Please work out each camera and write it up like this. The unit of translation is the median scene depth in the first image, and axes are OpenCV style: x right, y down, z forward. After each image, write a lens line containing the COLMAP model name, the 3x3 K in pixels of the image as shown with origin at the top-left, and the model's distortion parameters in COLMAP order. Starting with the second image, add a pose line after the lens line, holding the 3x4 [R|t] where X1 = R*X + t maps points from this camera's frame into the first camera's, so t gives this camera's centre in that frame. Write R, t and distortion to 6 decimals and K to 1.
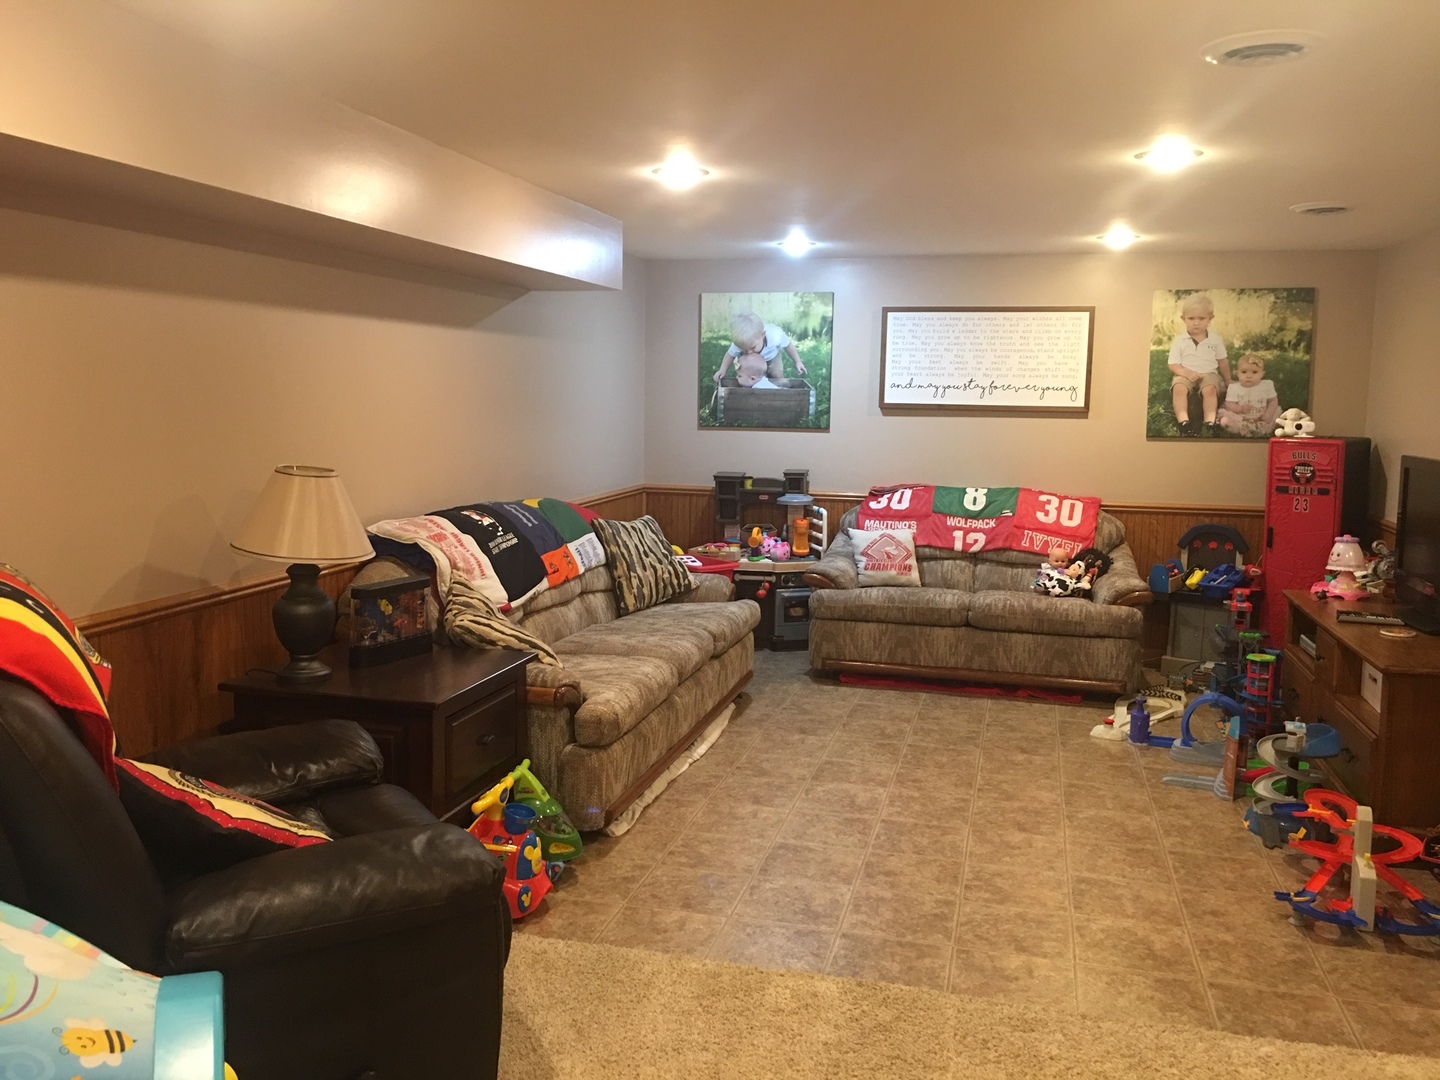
lens RADIAL K [[1212.9, 0, 712.7], [0, 1212.9, 539.6], [0, 0, 1]] dist [0.070532, -0.086641]
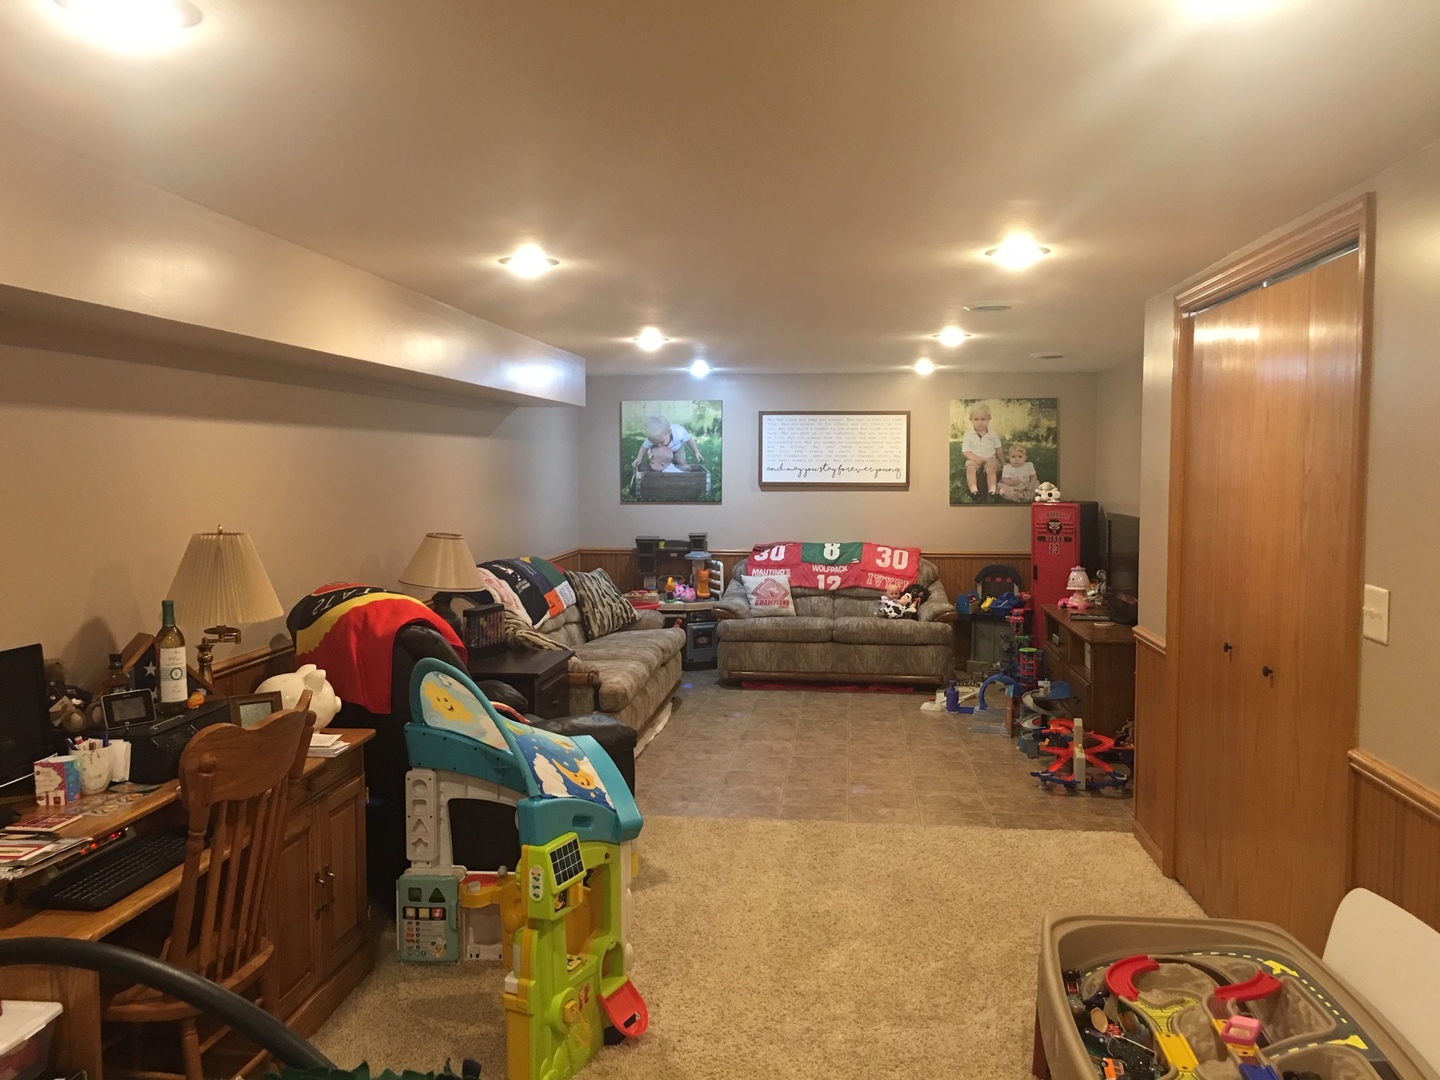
lens RADIAL K [[1212.9, 0, 720.2], [0, 1212.9, 537.7], [0, 0, 1]] dist [0.070532, -0.086641]
pose [[0.988946, -0.023894, 0.146341, -0.118264], [0.032676, 0.997787, -0.057904, 0.029040], [-0.144634, 0.062046, 0.987538, -0.360597]]
